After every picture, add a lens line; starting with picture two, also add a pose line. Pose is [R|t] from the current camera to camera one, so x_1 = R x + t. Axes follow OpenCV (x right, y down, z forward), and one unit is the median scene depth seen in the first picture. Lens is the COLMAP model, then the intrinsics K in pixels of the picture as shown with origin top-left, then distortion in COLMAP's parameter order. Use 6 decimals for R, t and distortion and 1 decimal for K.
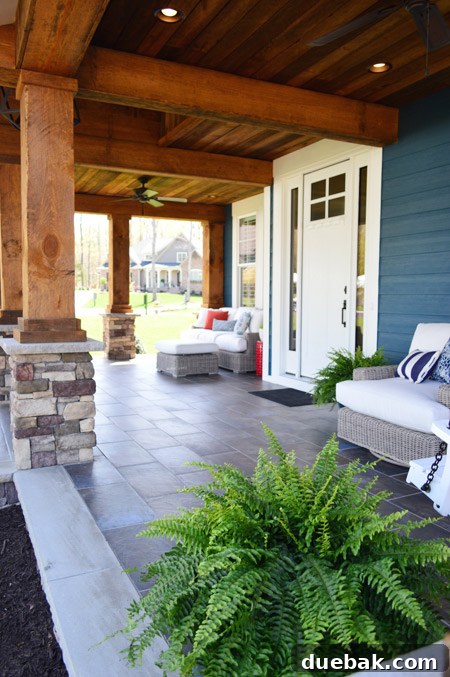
lens RADIAL K [[541.5, 0, 229.6], [0, 541.5, 342.3], [0, 0, 1]] dist [-0.024694, 0.018647]
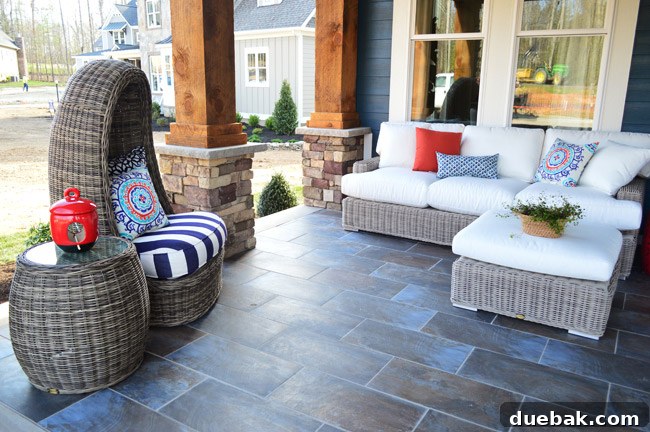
lens RADIAL K [[519.9, 0, 313.9], [0, 519.9, 227.4], [0, 0, 1]] dist [-0.024694, 0.018647]
pose [[0.853100, -0.135626, 0.503812, -0.527879], [0.037744, 0.979136, 0.199672, -0.104243], [-0.520381, -0.151325, 0.840419, 0.945886]]
